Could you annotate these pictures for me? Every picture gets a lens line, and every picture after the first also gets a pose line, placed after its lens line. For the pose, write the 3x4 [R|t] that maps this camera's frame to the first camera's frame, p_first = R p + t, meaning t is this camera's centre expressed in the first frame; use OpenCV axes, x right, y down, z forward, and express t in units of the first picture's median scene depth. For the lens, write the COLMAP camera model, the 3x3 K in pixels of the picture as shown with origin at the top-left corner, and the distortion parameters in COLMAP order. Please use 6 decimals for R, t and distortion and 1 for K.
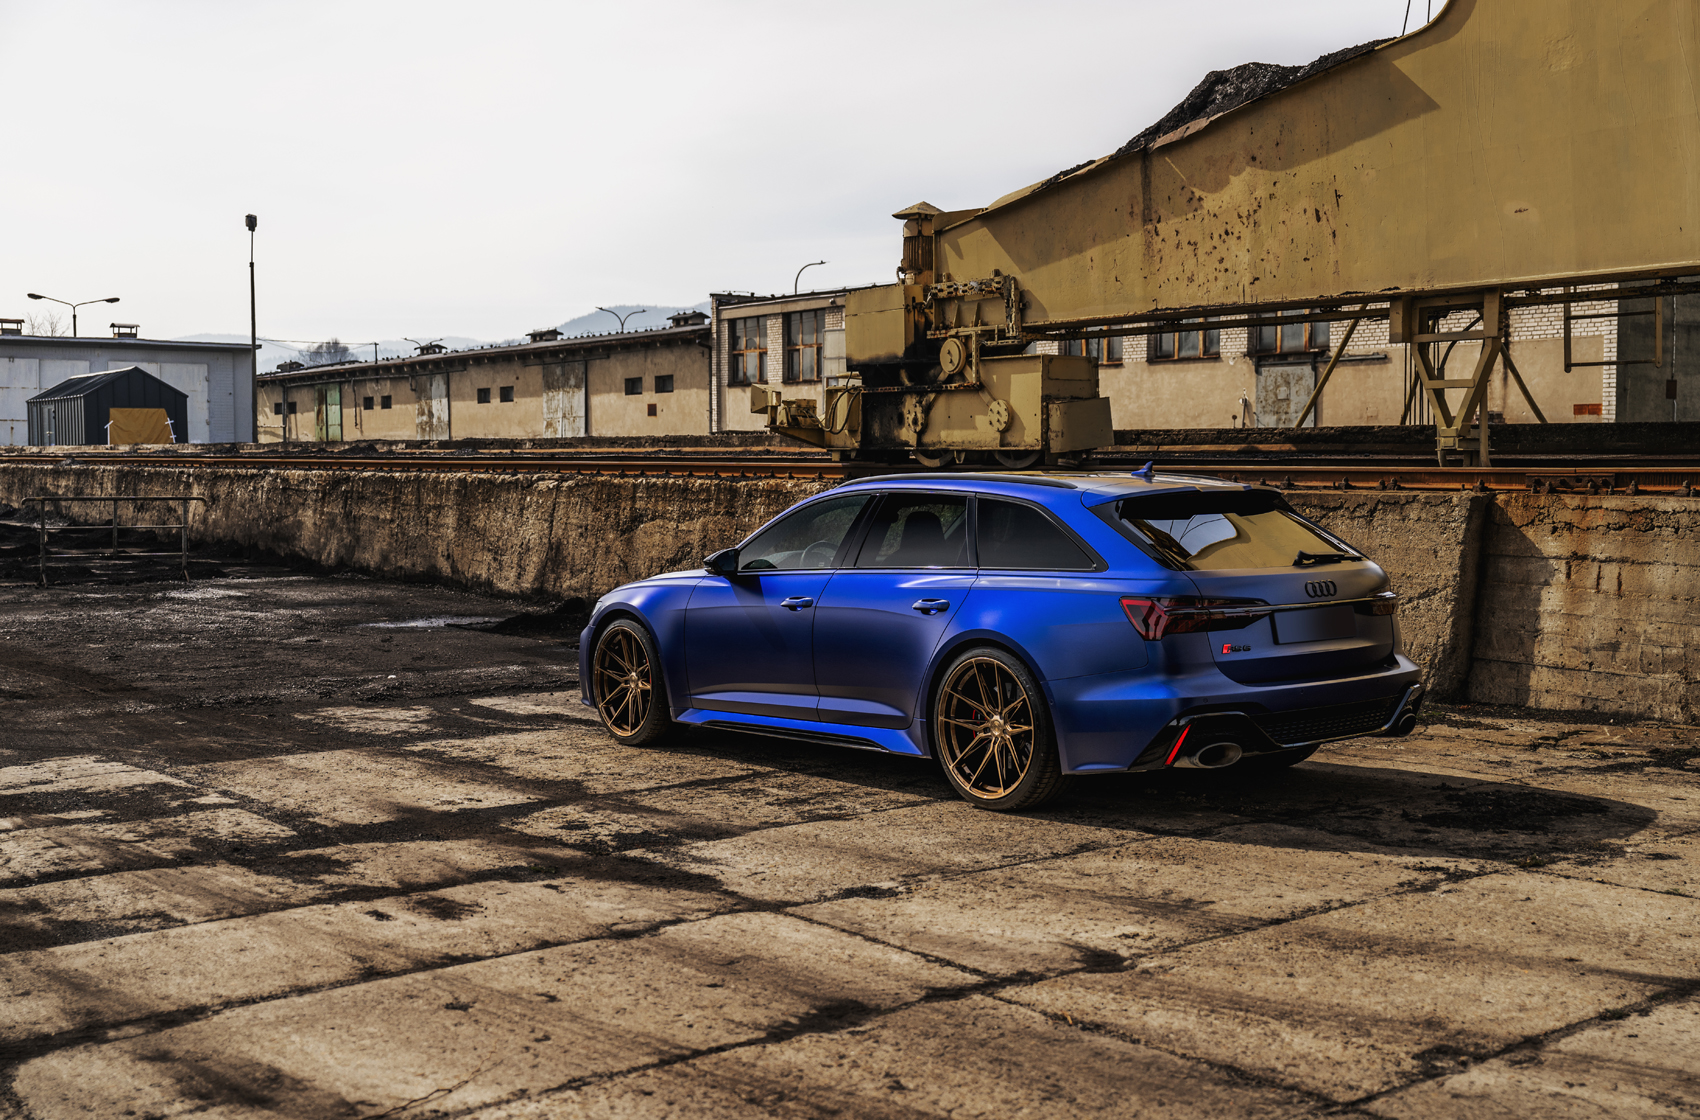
lens RADIAL K [[1806.3, 0, 871.7], [0, 1806.3, 562.7], [0, 0, 1]] dist [-0.007606, 0.000000]
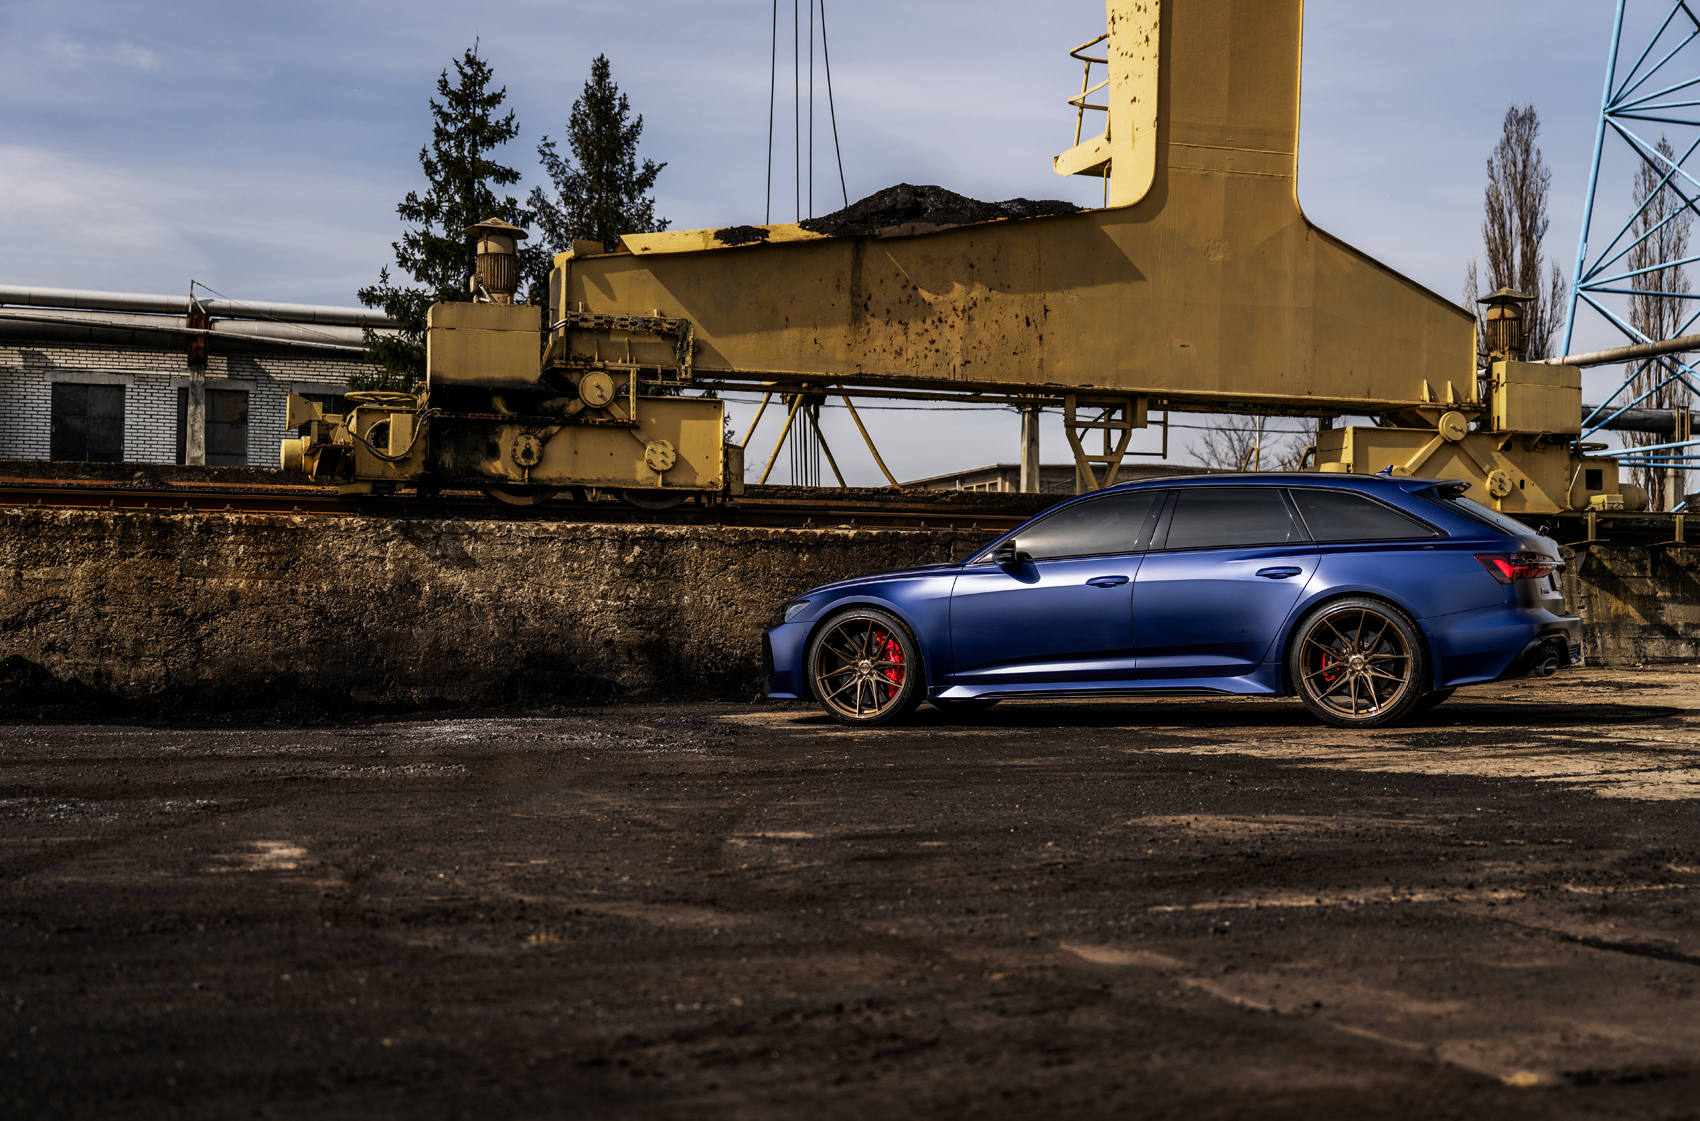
lens RADIAL K [[2080.0, 0, 849.2], [0, 2080.0, 561.2], [0, 0, 1]] dist [-0.006391, 0.000000]
pose [[0.297291, 0.035810, 0.954115, -1.033730], [0.049804, 0.997354, -0.052952, 0.044721], [-0.953487, 0.063261, 0.294721, 0.590258]]
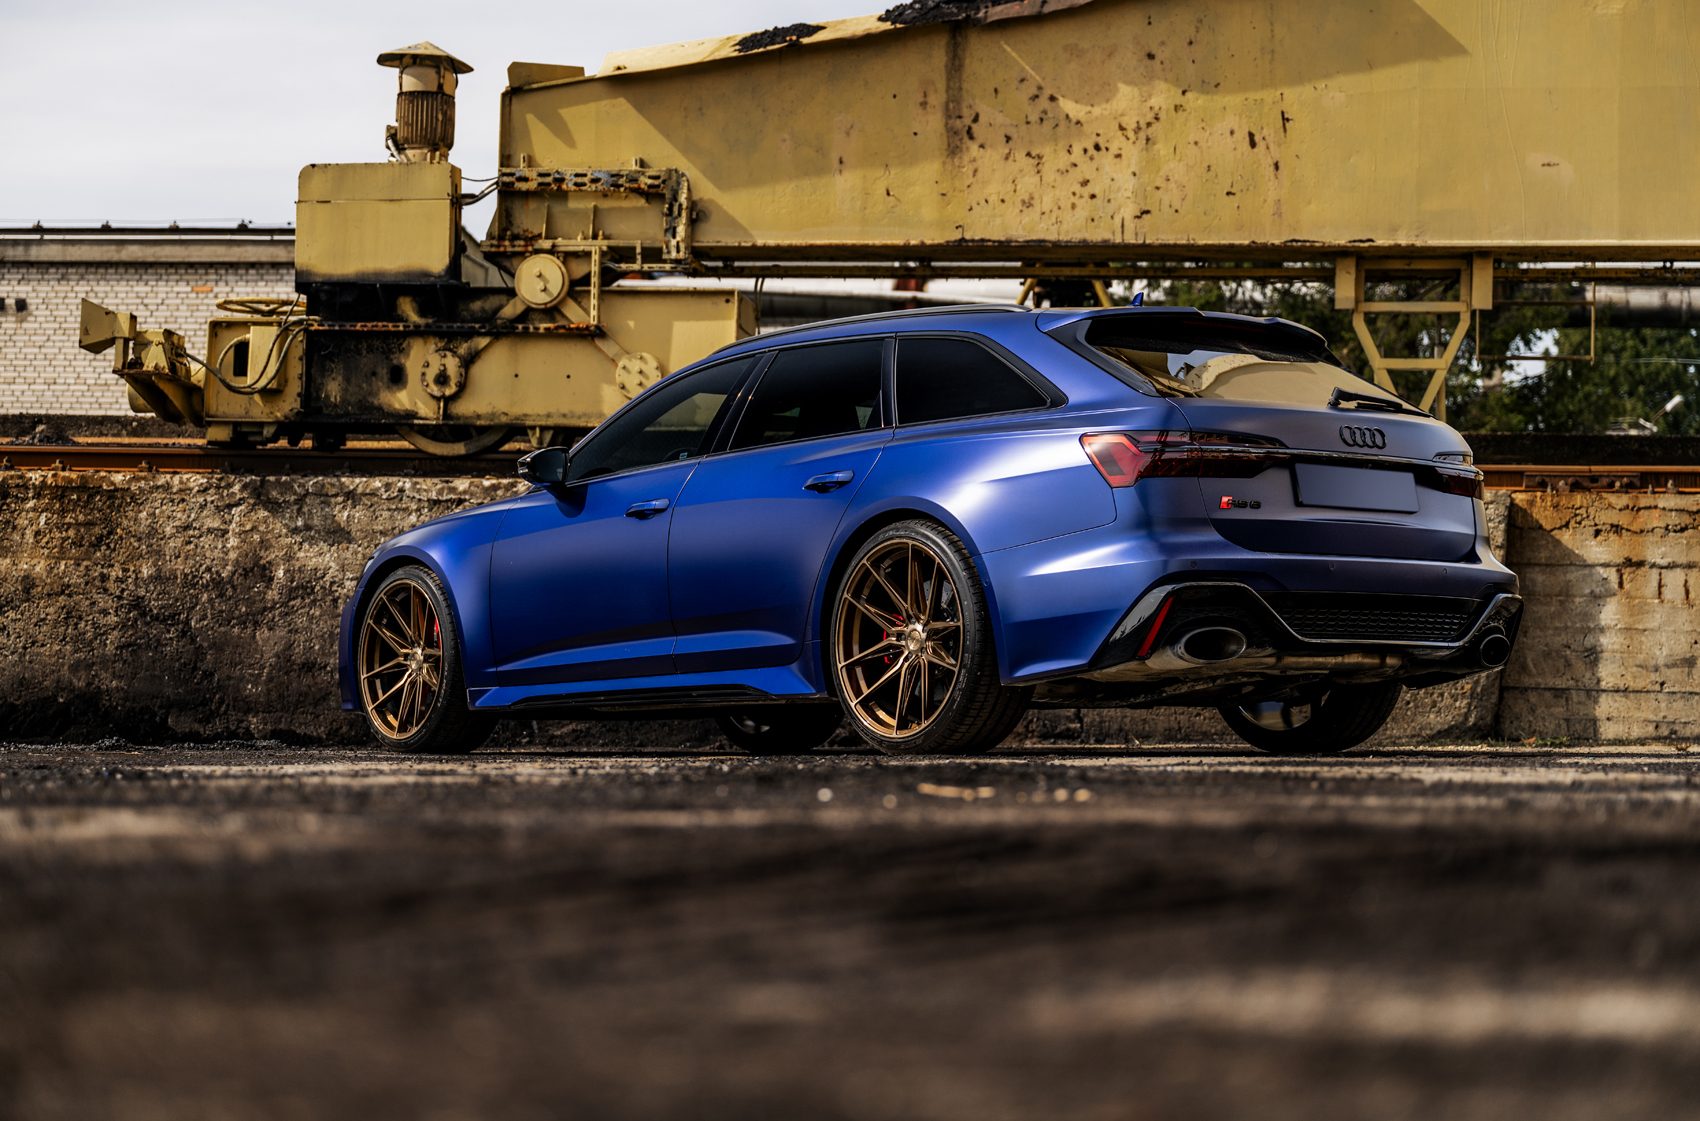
lens RADIAL K [[2945.6, 0, 849.9], [0, 2945.6, 550.1], [0, 0, 1]] dist [-0.002637, 0.000000]
pose [[0.705340, 0.061446, 0.706201, -0.659369], [0.015685, 0.994639, -0.102209, 0.097389], [-0.708696, 0.083168, 0.700595, 0.203499]]
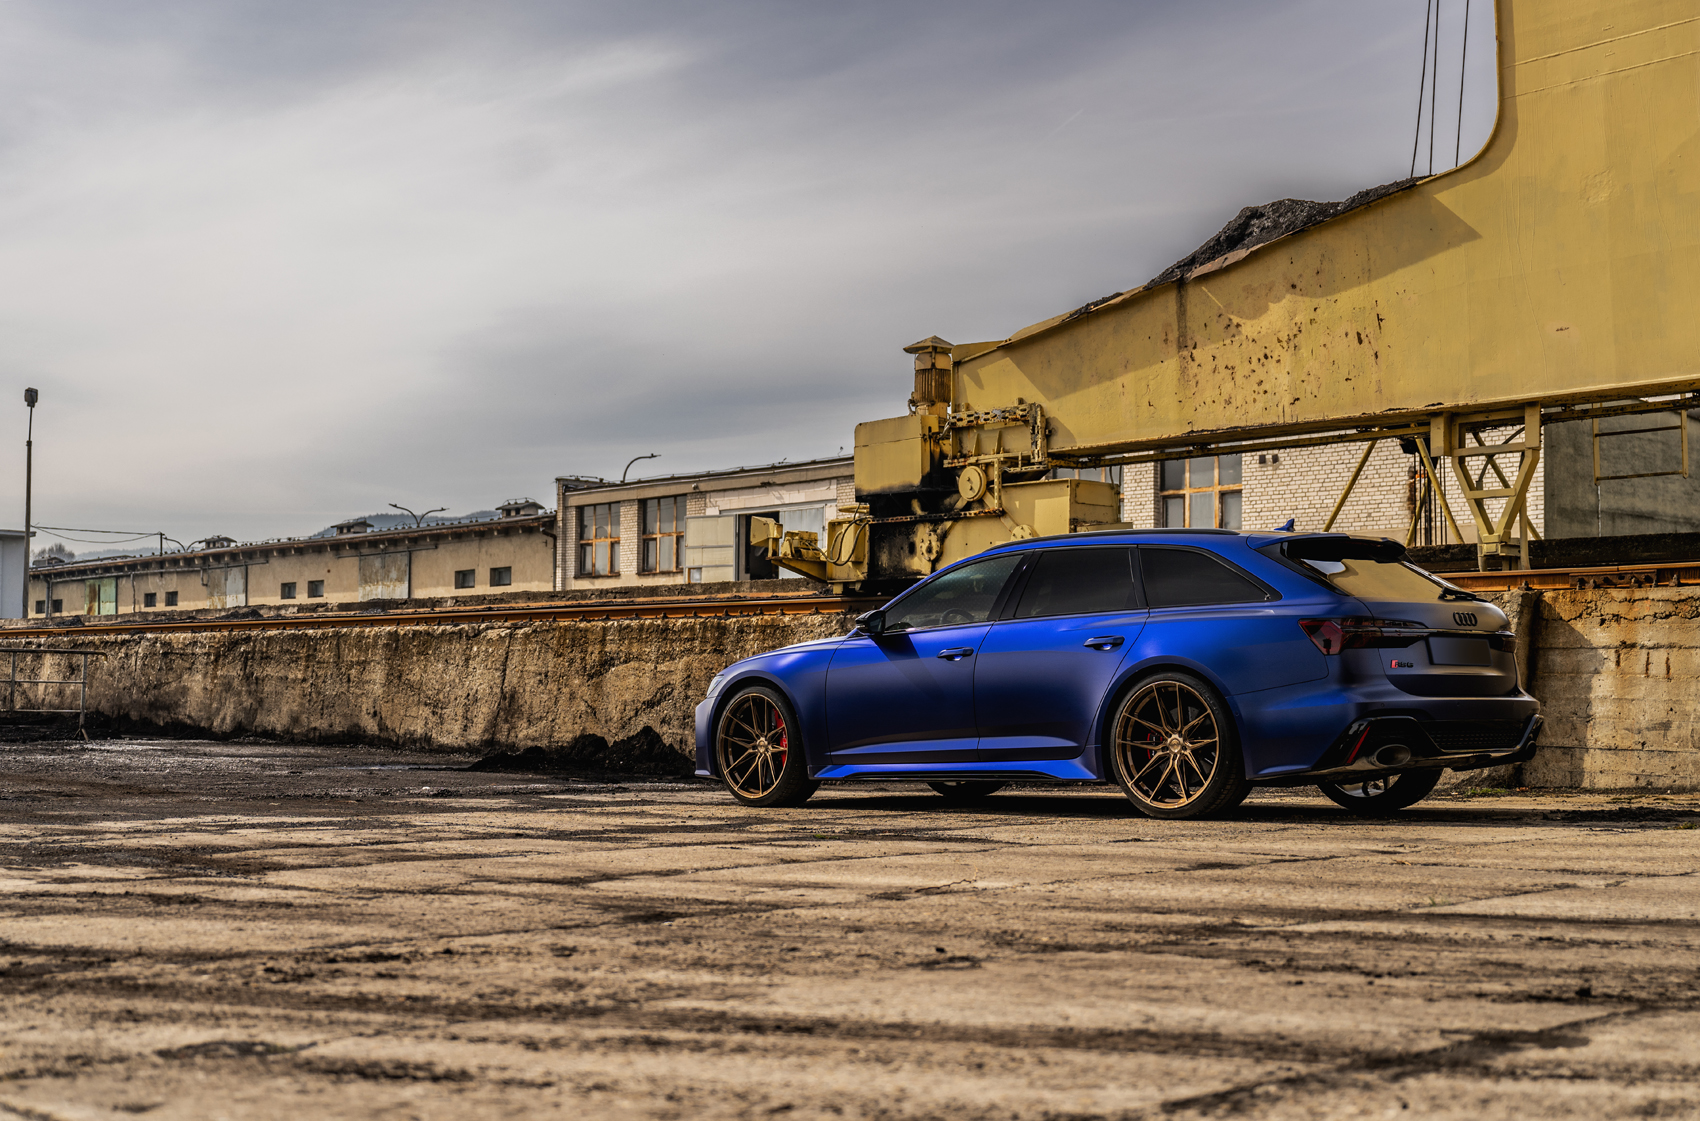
lens RADIAL K [[2034.8, 0, 793.0], [0, 2034.8, 616.6], [0, 0, 1]] dist [-0.005810, 0.000000]
pose [[0.997978, 0.012271, 0.062358, -0.134495], [-0.006386, 0.995580, -0.093697, 0.072244], [-0.063232, 0.093110, 0.993646, -0.129308]]
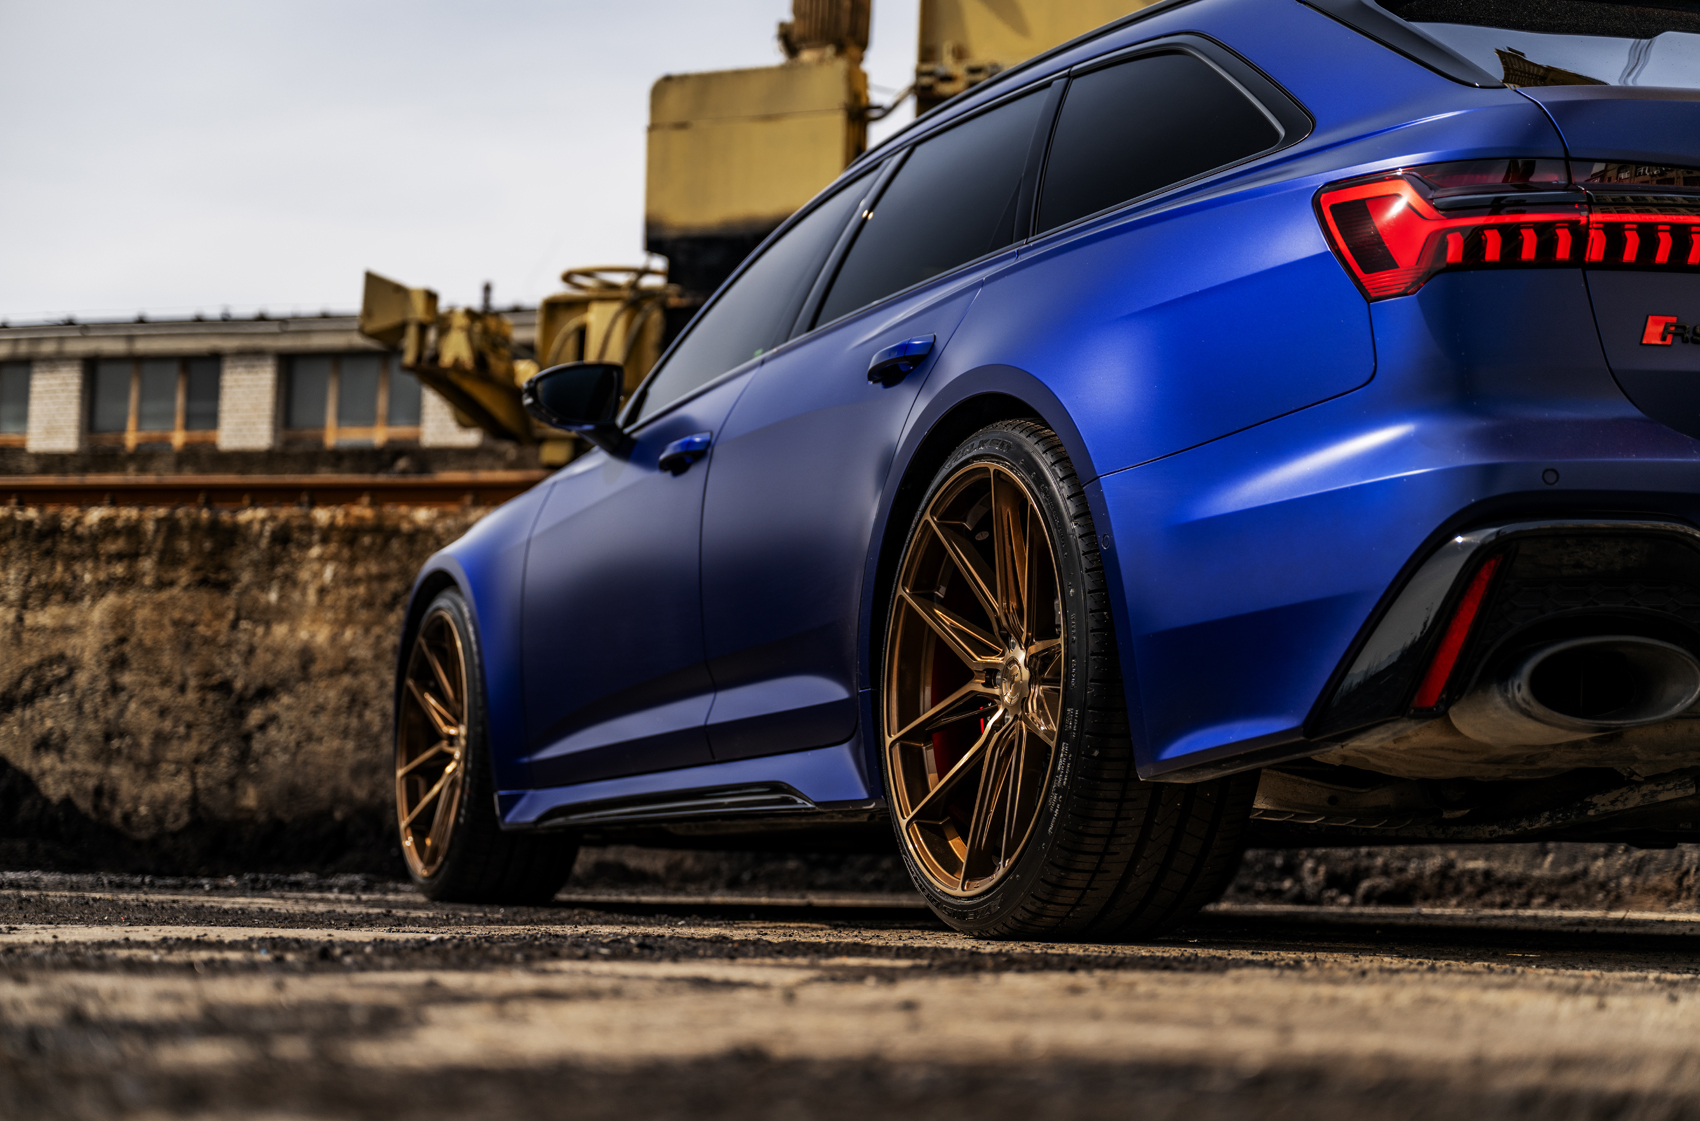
lens RADIAL K [[3052.1, 0, 847.0], [0, 3052.1, 567.4], [0, 0, 1]] dist [0.004897, 0.000000]
pose [[0.880597, 0.082062, 0.466706, -0.353295], [-0.018136, 0.990006, -0.139854, 0.082920], [-0.473518, 0.114691, 0.873285, 0.385510]]
